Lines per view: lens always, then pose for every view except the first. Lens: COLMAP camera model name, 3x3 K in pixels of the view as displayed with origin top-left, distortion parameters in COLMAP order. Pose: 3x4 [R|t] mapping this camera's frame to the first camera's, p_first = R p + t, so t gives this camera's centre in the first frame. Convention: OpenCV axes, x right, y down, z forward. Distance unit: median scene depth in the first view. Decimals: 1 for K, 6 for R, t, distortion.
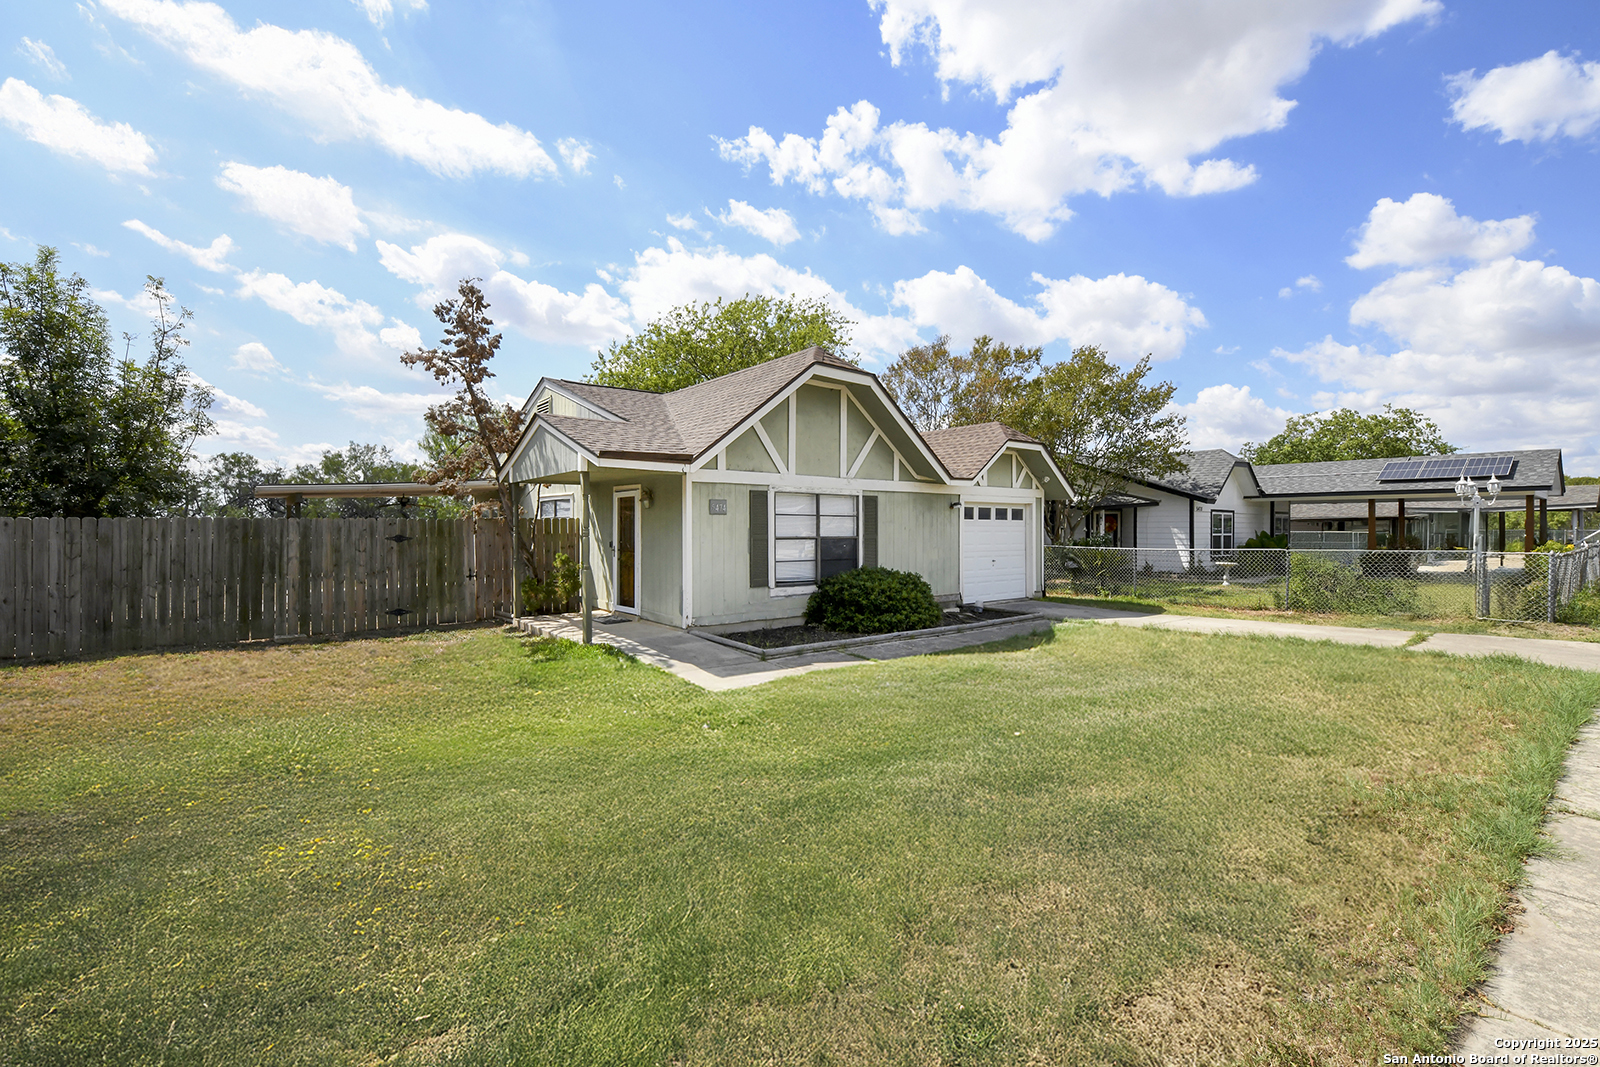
lens RADIAL K [[692.1, 0, 797.2], [0, 692.1, 534.1], [0, 0, 1]] dist [-0.001254, -0.000045]
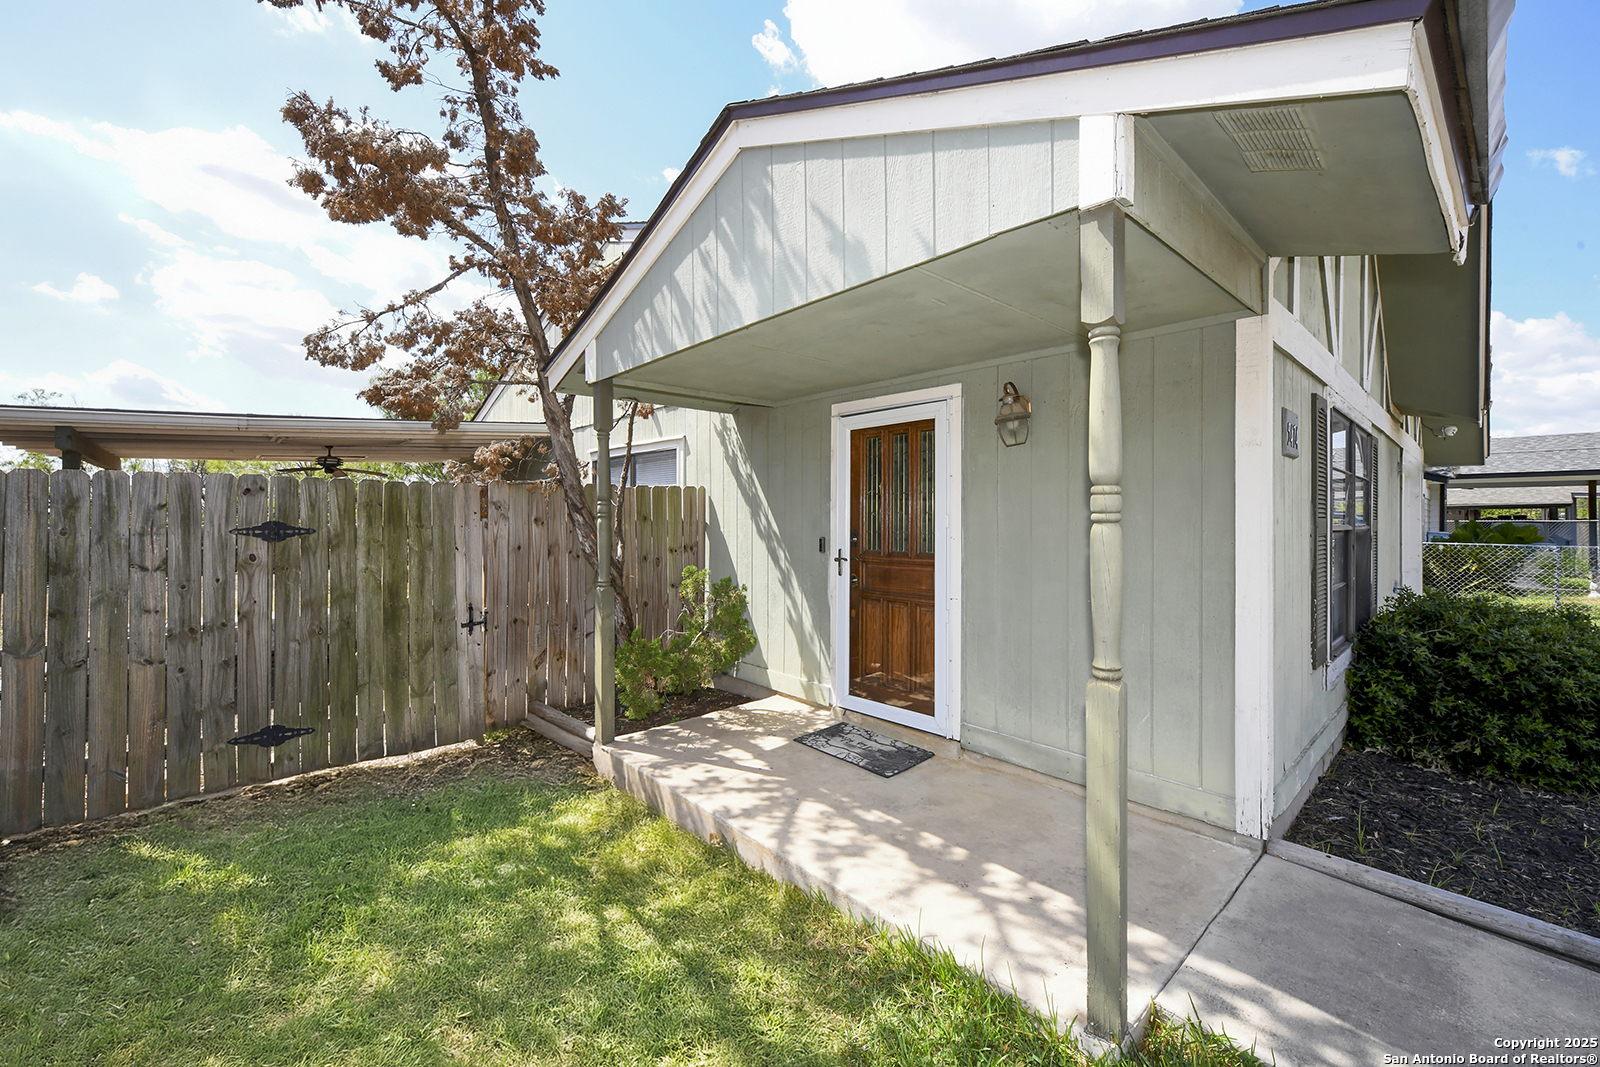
lens RADIAL K [[652.6, 0, 804.3], [0, 652.6, 522.1], [0, 0, 1]] dist [0.004180, 0.001915]
pose [[0.996787, 0.001095, 0.080094, -0.316349], [-0.000750, 0.999990, -0.004345, 0.002682], [-0.080098, 0.004271, 0.996778, 0.617451]]
